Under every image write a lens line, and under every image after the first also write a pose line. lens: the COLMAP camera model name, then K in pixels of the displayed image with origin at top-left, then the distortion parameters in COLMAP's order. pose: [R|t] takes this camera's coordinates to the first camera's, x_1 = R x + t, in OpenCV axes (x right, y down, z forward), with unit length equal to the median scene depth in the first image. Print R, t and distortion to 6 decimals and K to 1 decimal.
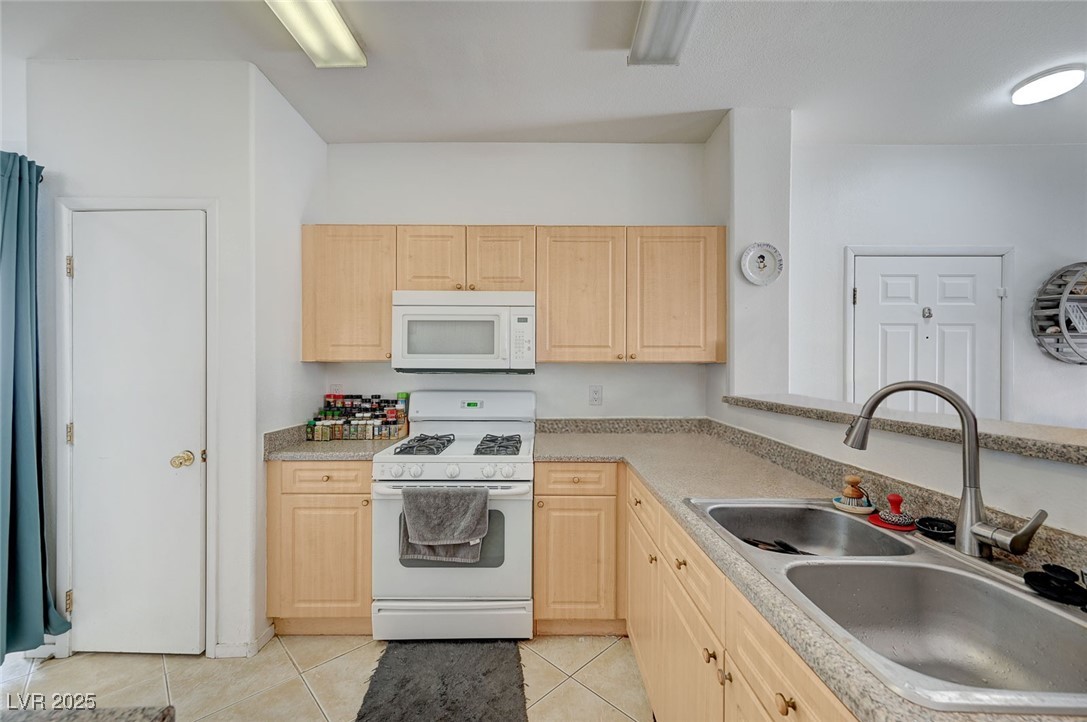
lens RADIAL K [[429.0, 0, 543.5], [0, 429.0, 361.0], [0, 0, 1]] dist [0.003107, 0.000696]
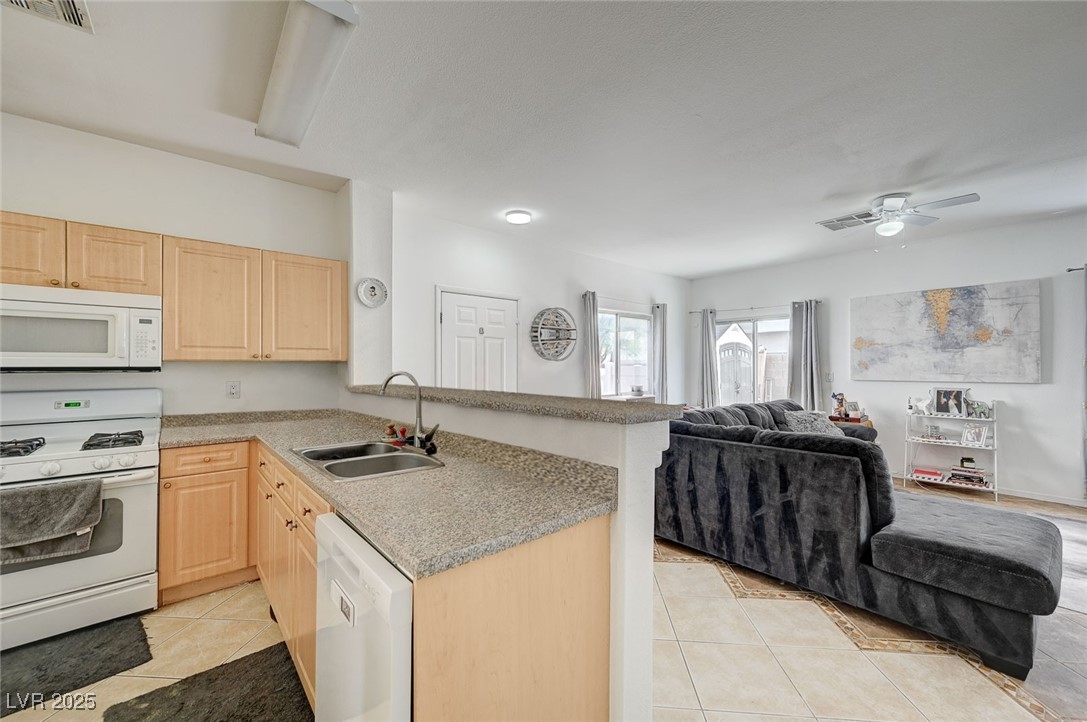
lens RADIAL K [[429.0, 0, 543.5], [0, 429.0, 361.0], [0, 0, 1]] dist [0.003107, 0.000696]
pose [[0.761212, 0.001381, 0.648502, 0.011754], [-0.006742, 0.999961, 0.005784, -0.009978], [-0.648468, -0.008776, 0.761191, -0.501862]]
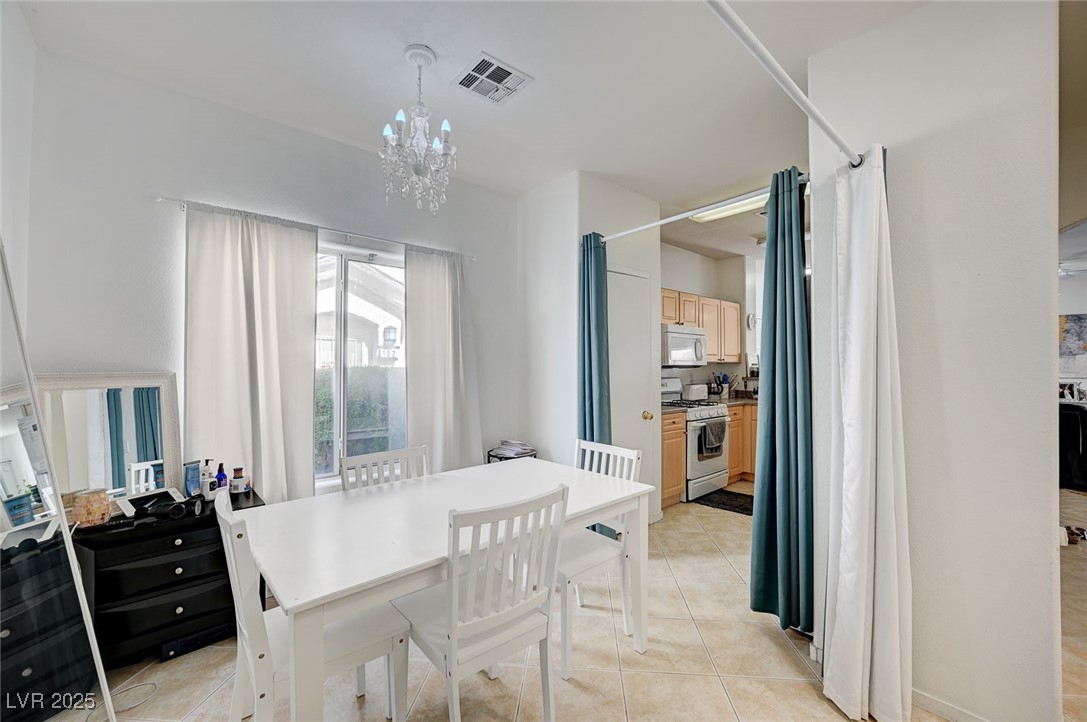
lens RADIAL K [[431.4, 0, 545.6], [0, 431.4, 366.8], [0, 0, 1]] dist [0.001289, 0.000254]
pose [[0.754429, -0.000235, 0.656382, -2.139725], [-0.009085, 0.999900, 0.010800, 0.010929], [-0.656319, -0.014111, 0.754351, -0.063991]]
